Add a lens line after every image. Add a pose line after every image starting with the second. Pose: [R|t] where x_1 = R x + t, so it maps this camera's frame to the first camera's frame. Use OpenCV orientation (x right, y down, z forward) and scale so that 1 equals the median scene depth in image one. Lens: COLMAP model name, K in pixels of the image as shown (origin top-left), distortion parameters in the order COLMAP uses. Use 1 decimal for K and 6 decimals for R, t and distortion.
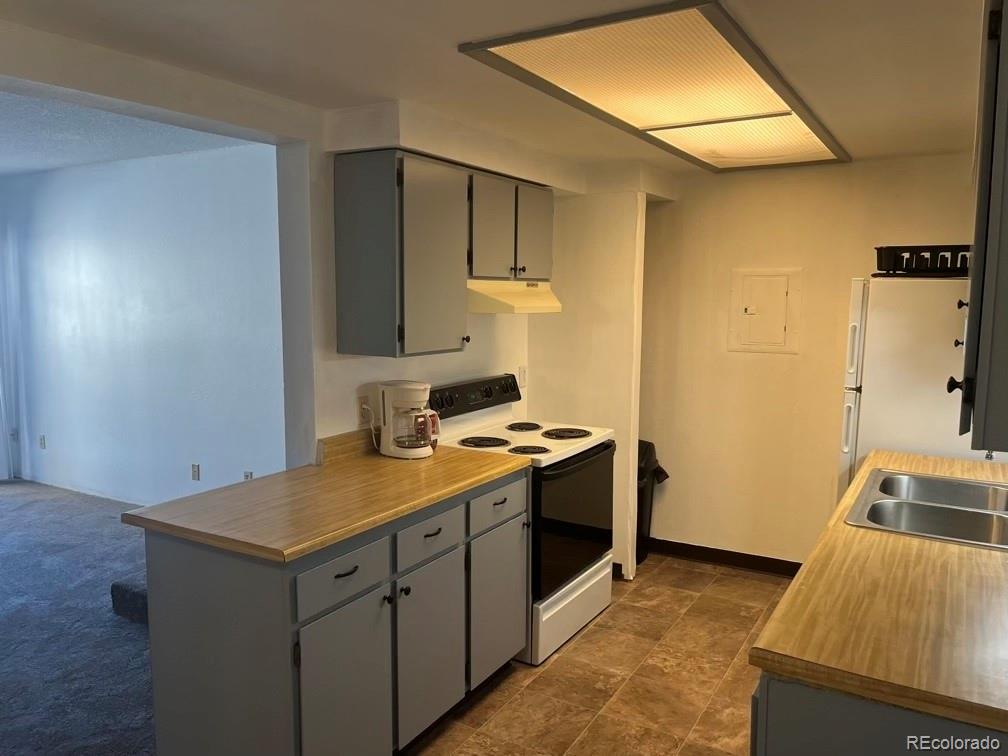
lens RADIAL K [[768.2, 0, 500.7], [0, 768.2, 379.1], [0, 0, 1]] dist [0.082500, -0.004600]
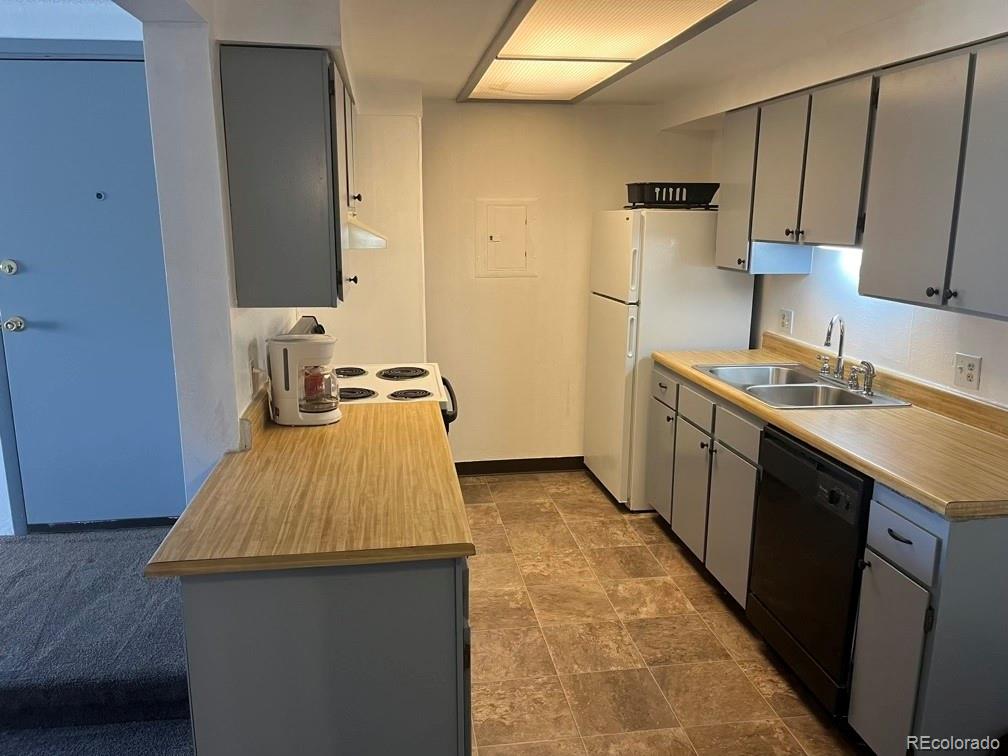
lens RADIAL K [[768.2, 0, 497.7], [0, 768.2, 374.0], [0, 0, 1]] dist [0.082500, -0.004600]
pose [[0.785404, -0.131511, 0.604852, -0.442331], [0.074425, 0.990144, 0.118643, -0.036578], [-0.614493, -0.048166, 0.787450, 0.191674]]
